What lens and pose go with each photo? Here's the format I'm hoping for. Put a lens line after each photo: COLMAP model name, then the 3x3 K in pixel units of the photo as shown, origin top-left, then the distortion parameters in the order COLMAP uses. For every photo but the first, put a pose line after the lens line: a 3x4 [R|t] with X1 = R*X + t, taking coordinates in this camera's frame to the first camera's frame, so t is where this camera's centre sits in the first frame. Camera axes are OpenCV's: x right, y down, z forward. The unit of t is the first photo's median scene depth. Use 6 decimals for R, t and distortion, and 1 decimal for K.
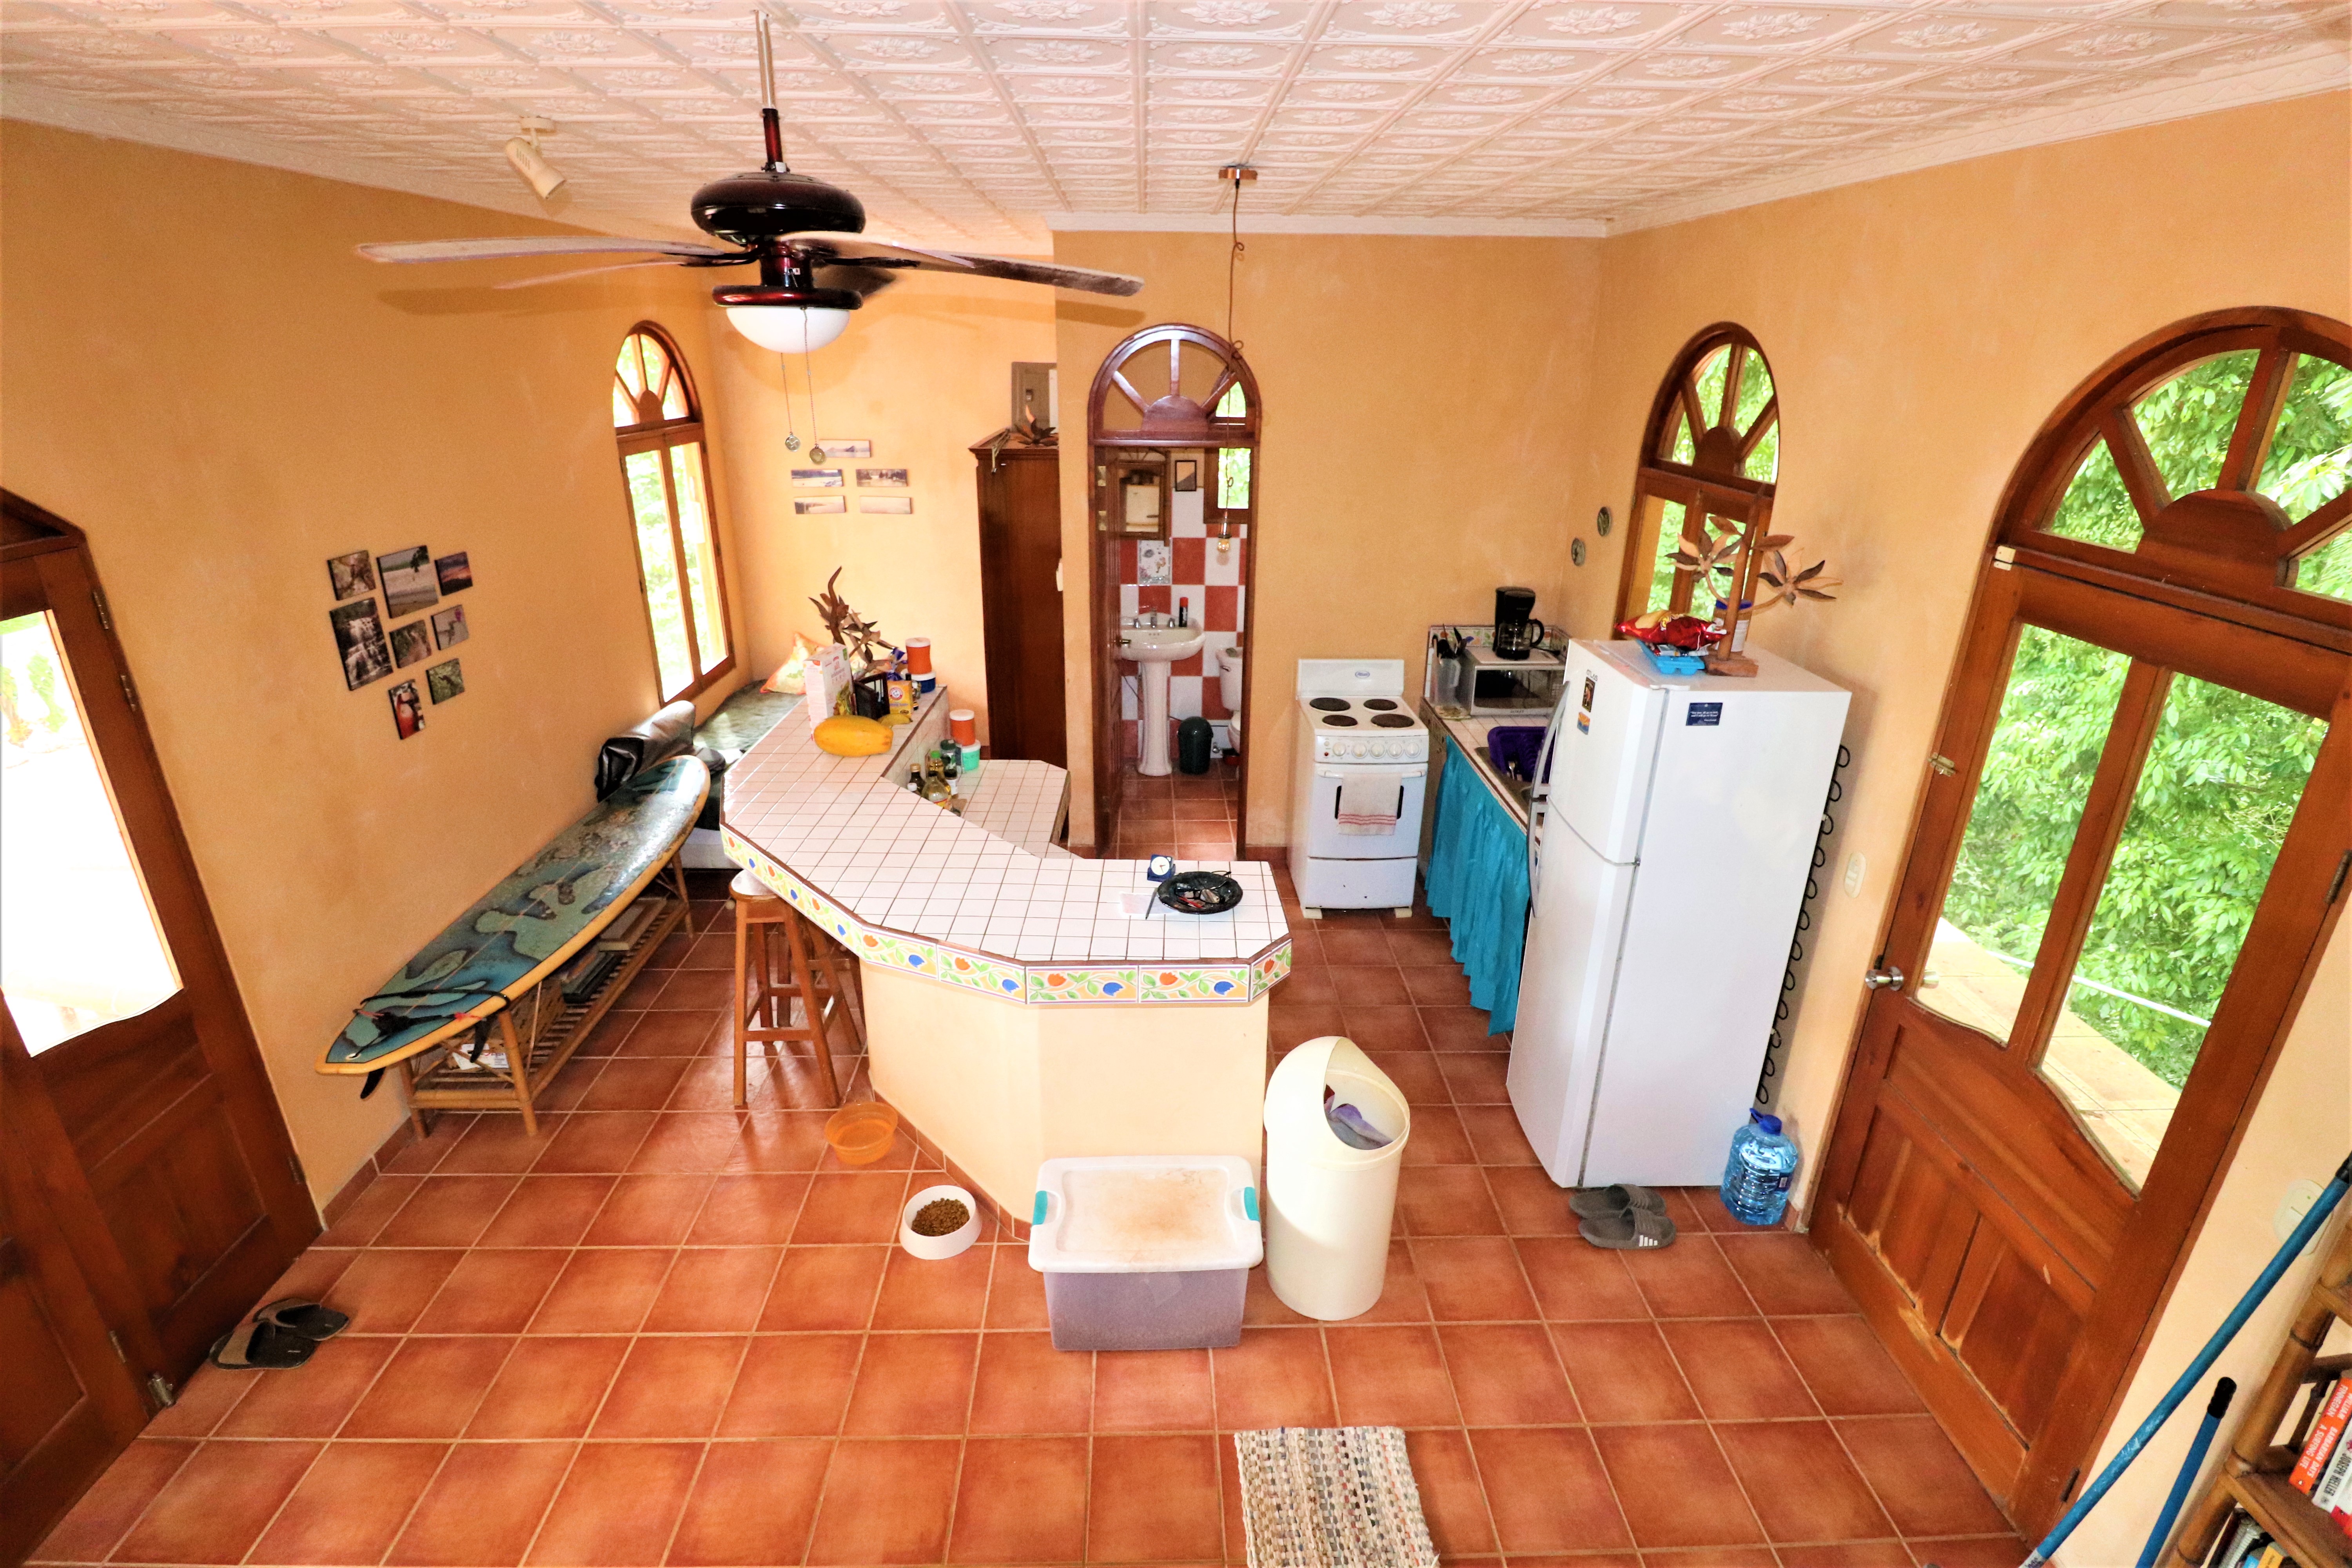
lens RADIAL K [[1089.1, 0, 1172.0], [0, 1089.1, 762.8], [0, 0, 1]] dist [0.004013, -0.014456]
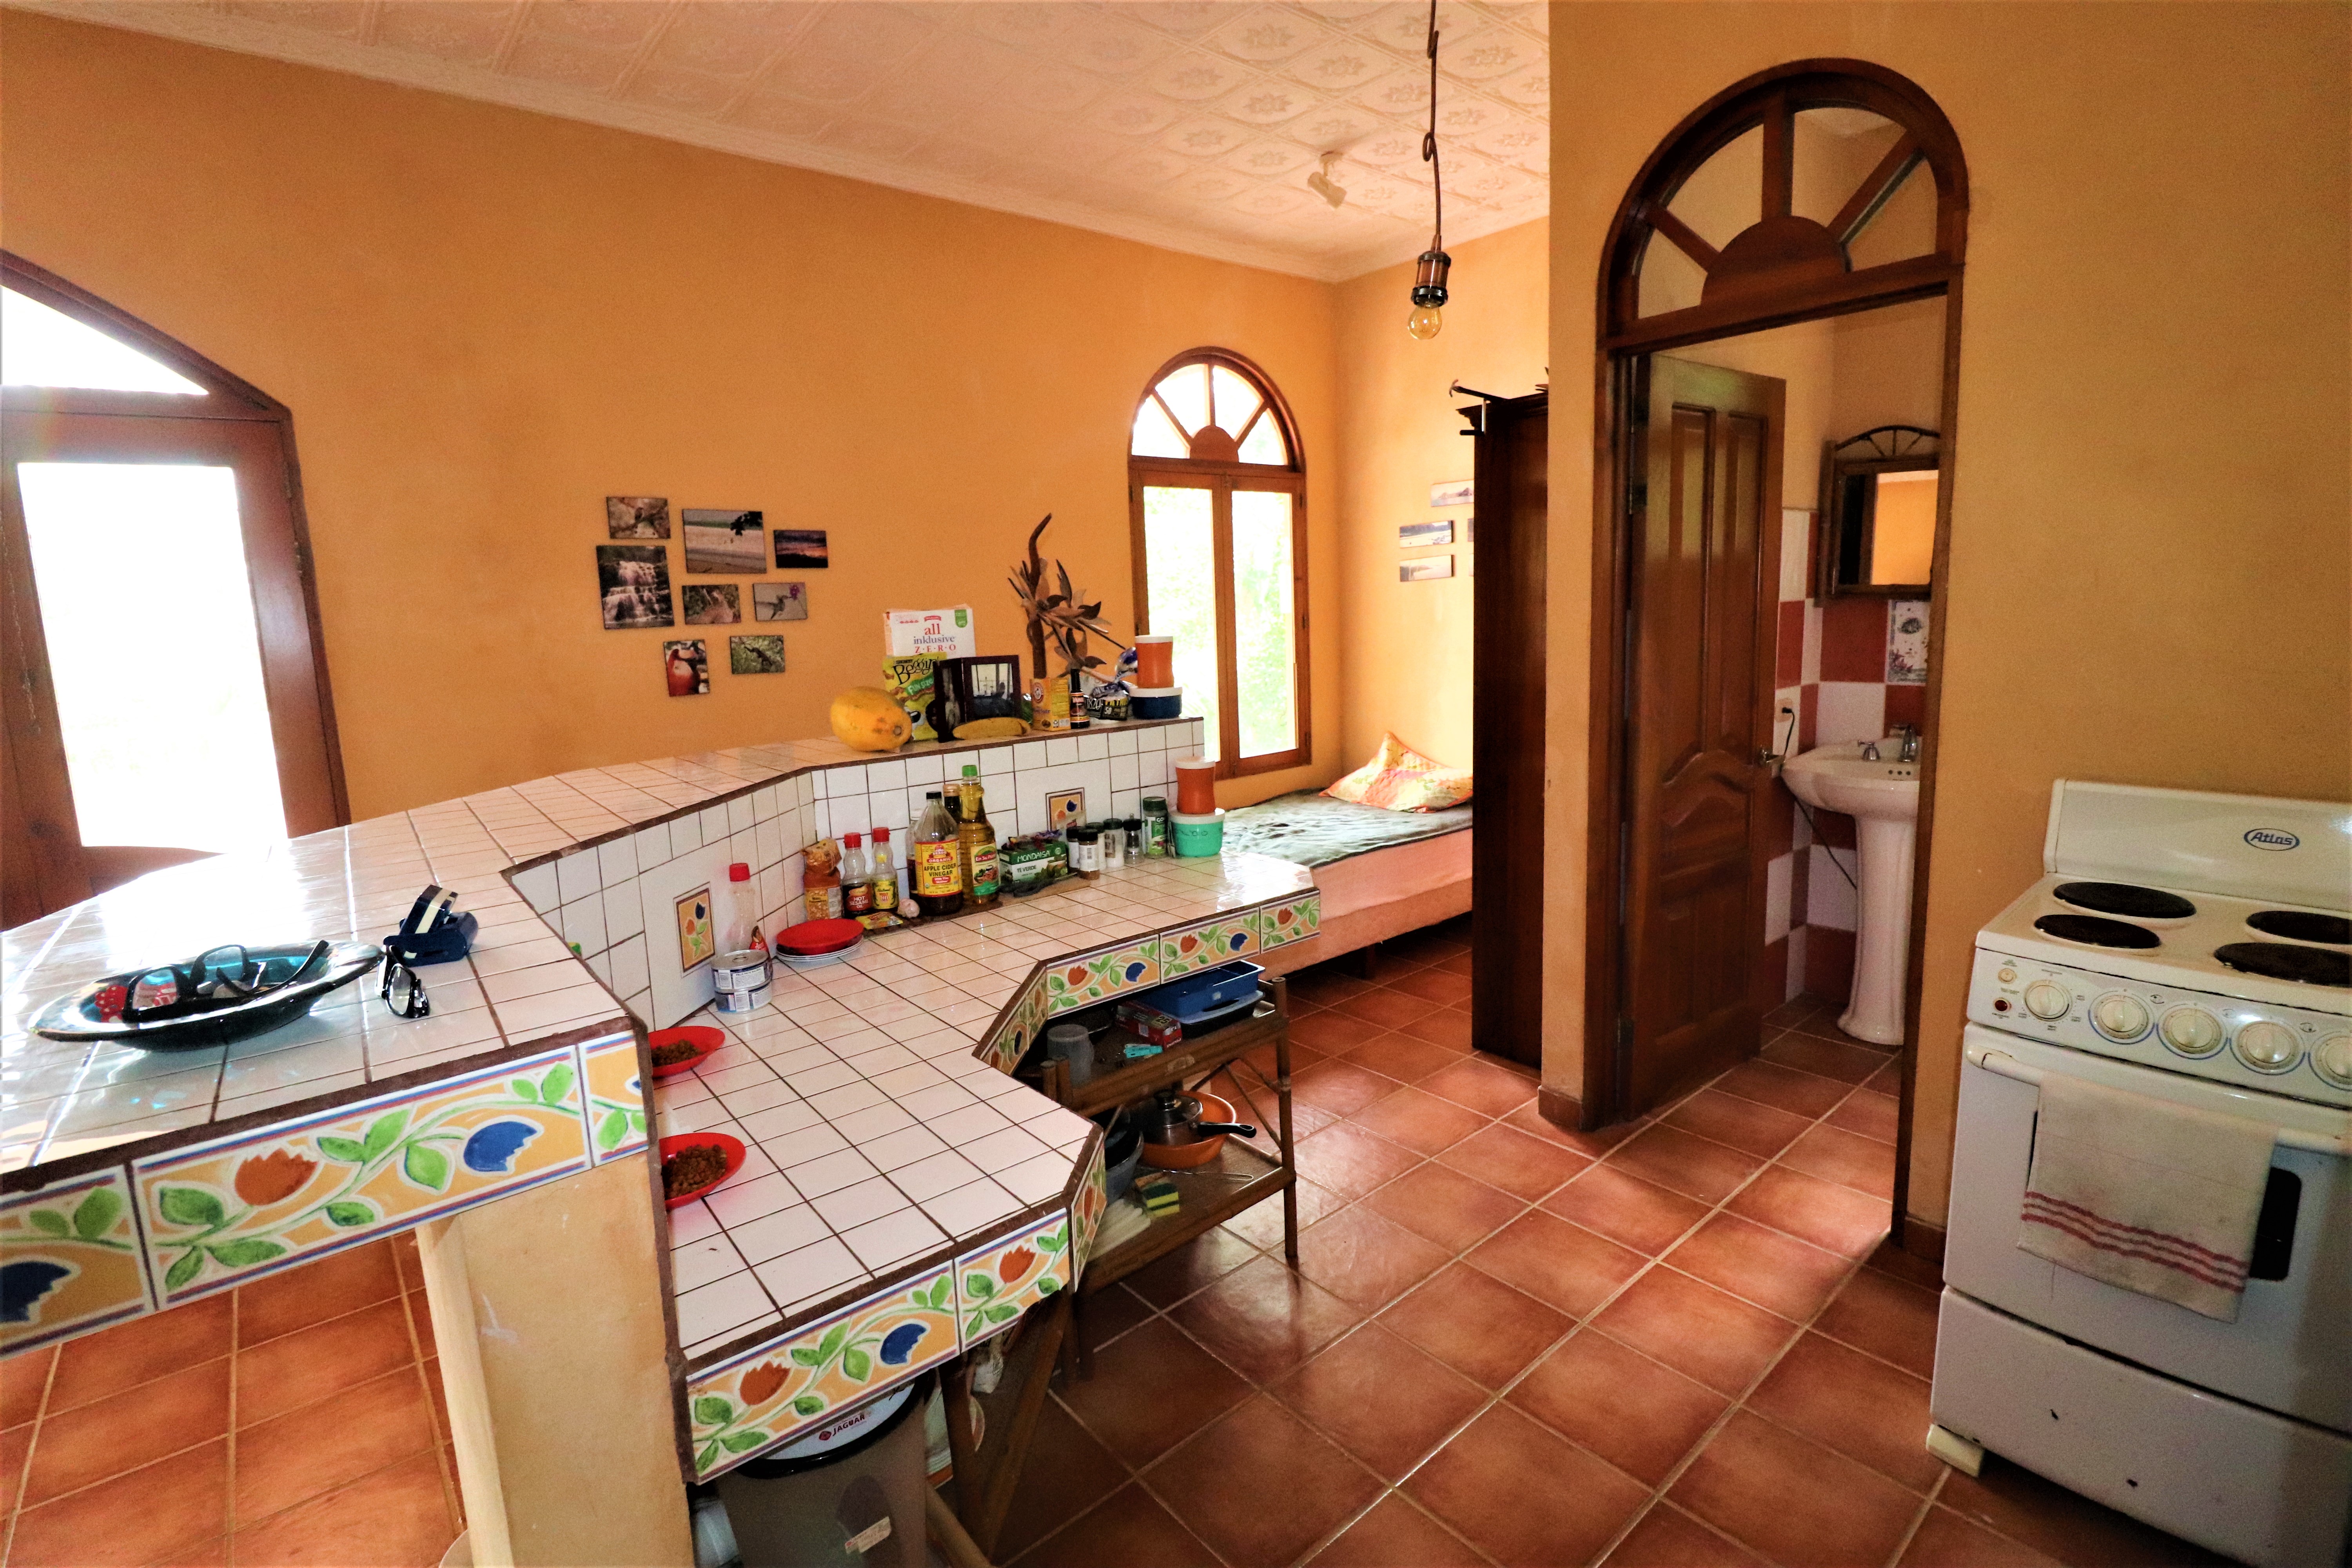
lens RADIAL K [[1089.1, 0, 1172.0], [0, 1089.1, 762.8], [0, 0, 1]] dist [0.004013, -0.014456]
pose [[0.623612, 0.082191, -0.777401, 0.319304], [-0.236540, 0.967679, -0.087438, 0.014590], [0.745089, 0.238414, 0.622898, 0.734924]]
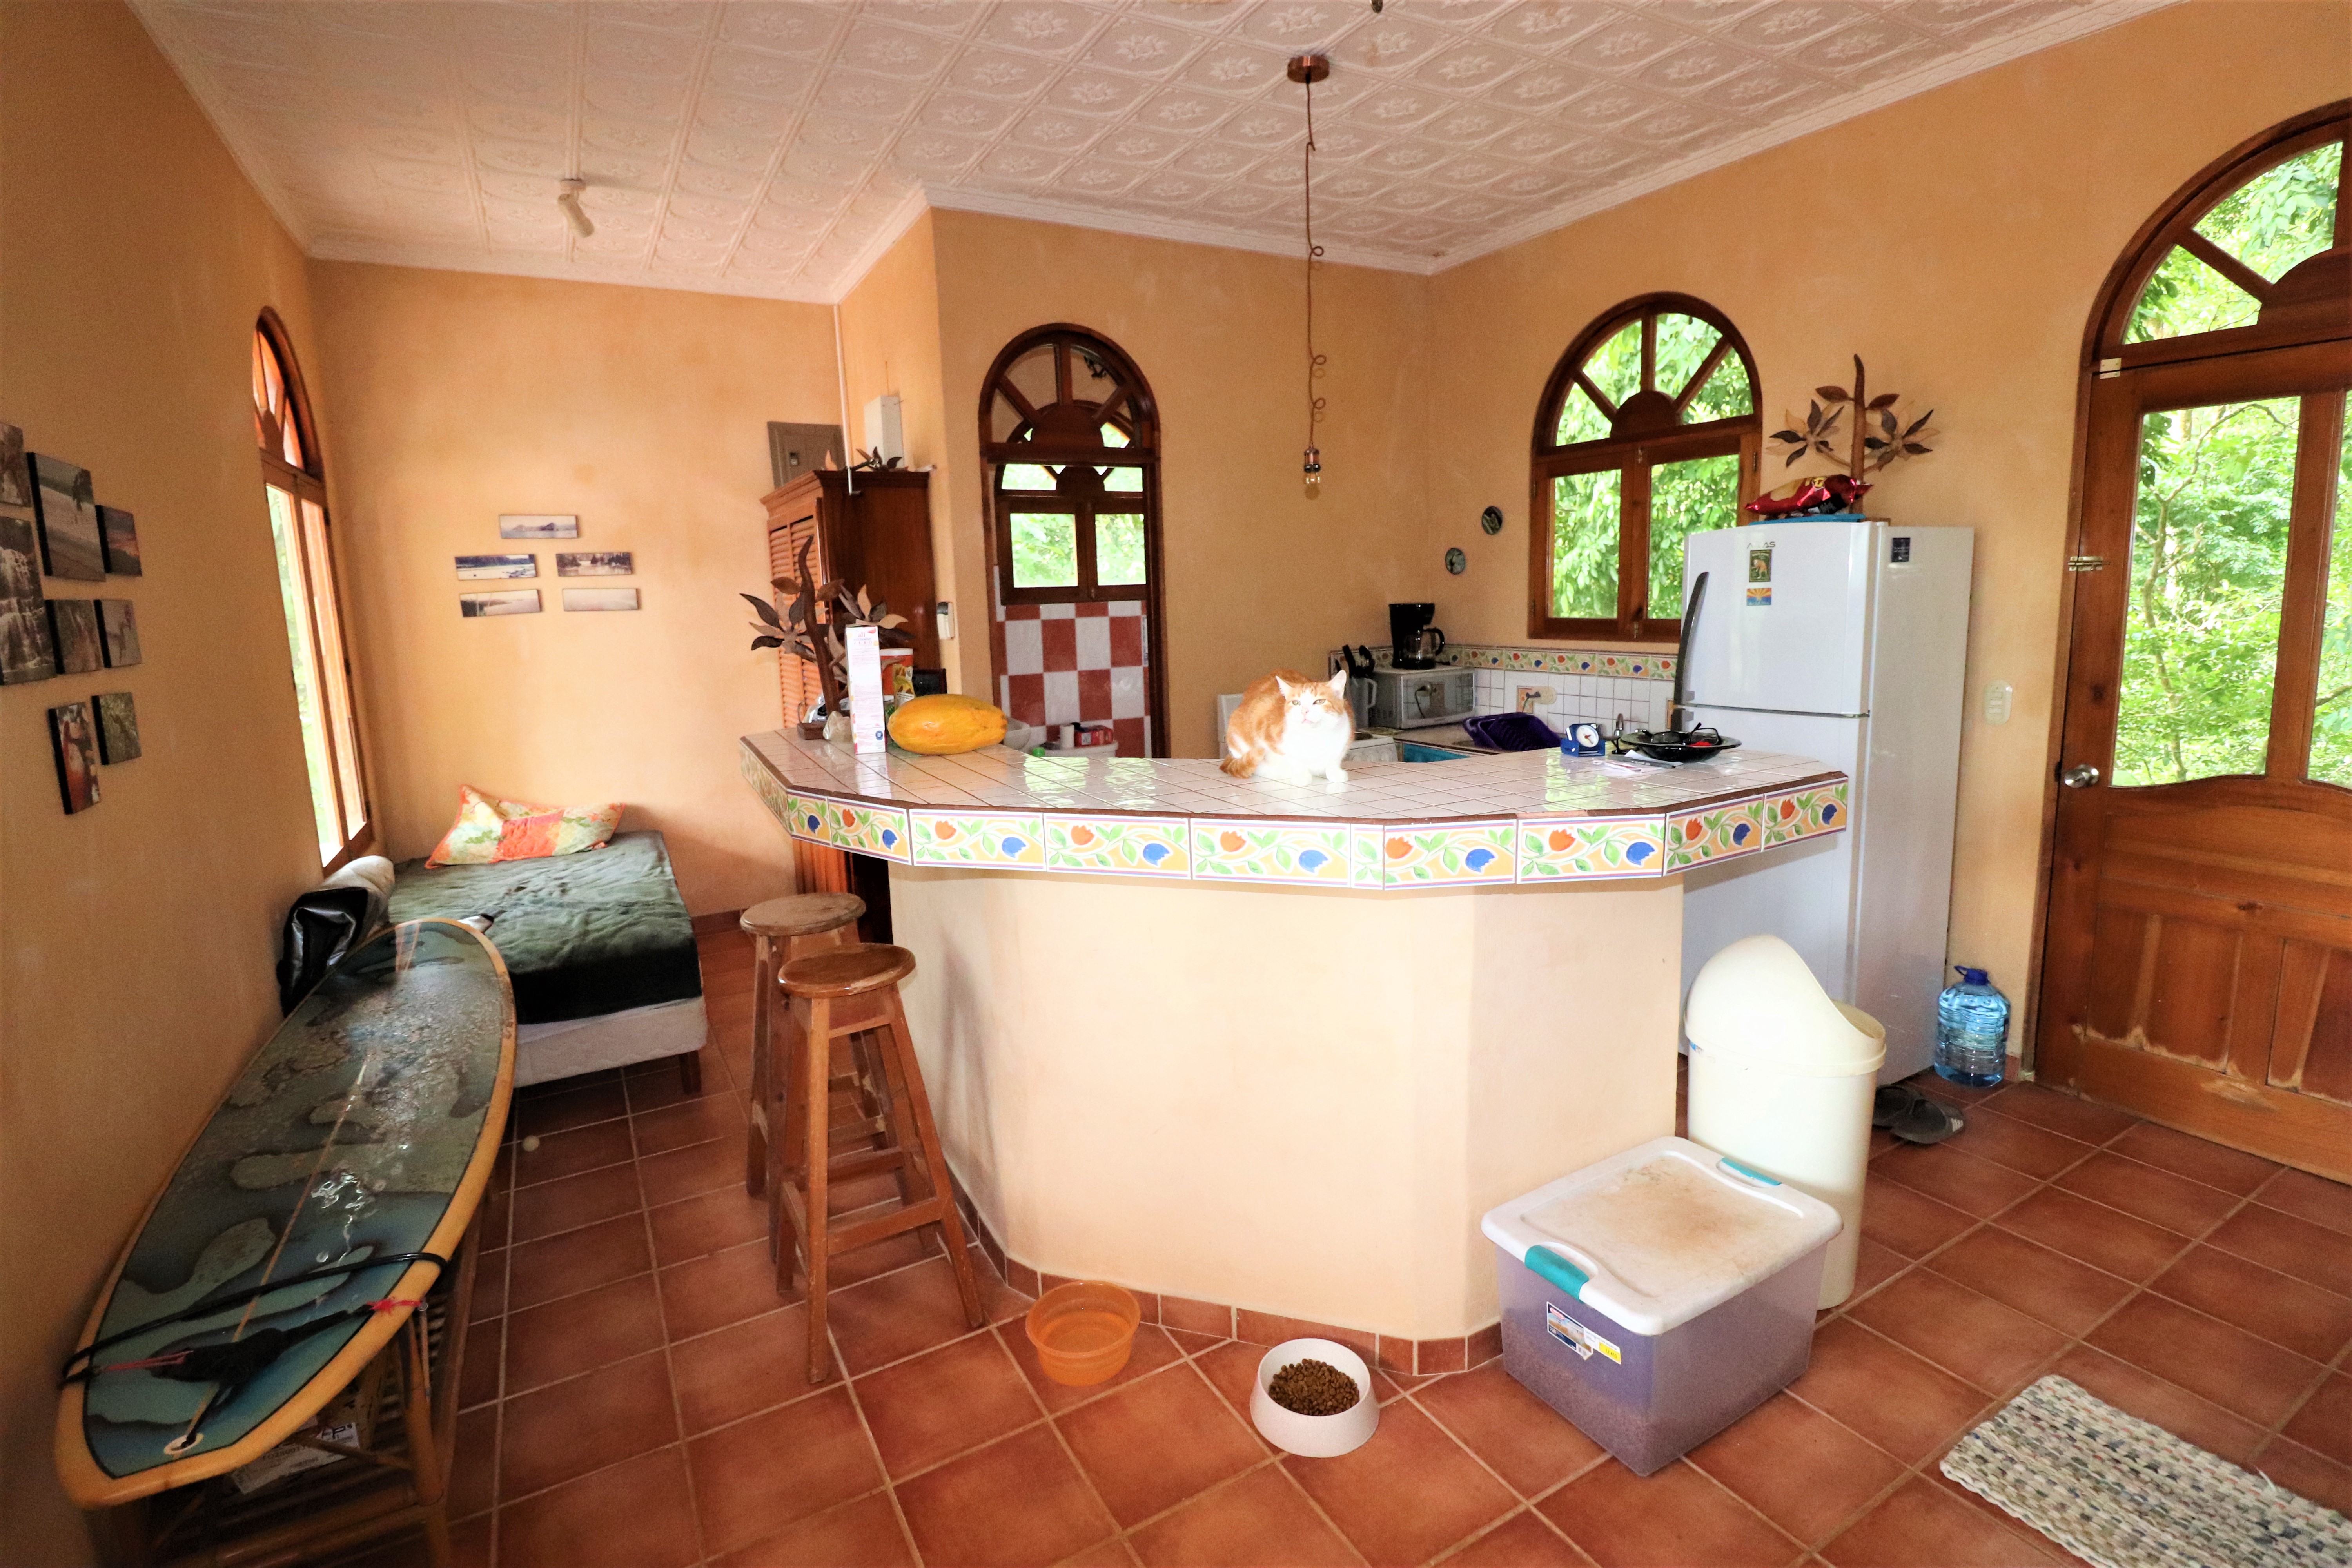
lens RADIAL K [[1089.1, 0, 1172.0], [0, 1089.1, 762.8], [0, 0, 1]] dist [0.004013, -0.014456]
pose [[0.882982, -0.113306, 0.455527, -0.481206], [0.206960, 0.964988, -0.161140, 0.136295], [-0.421320, 0.236559, 0.875516, 0.352883]]
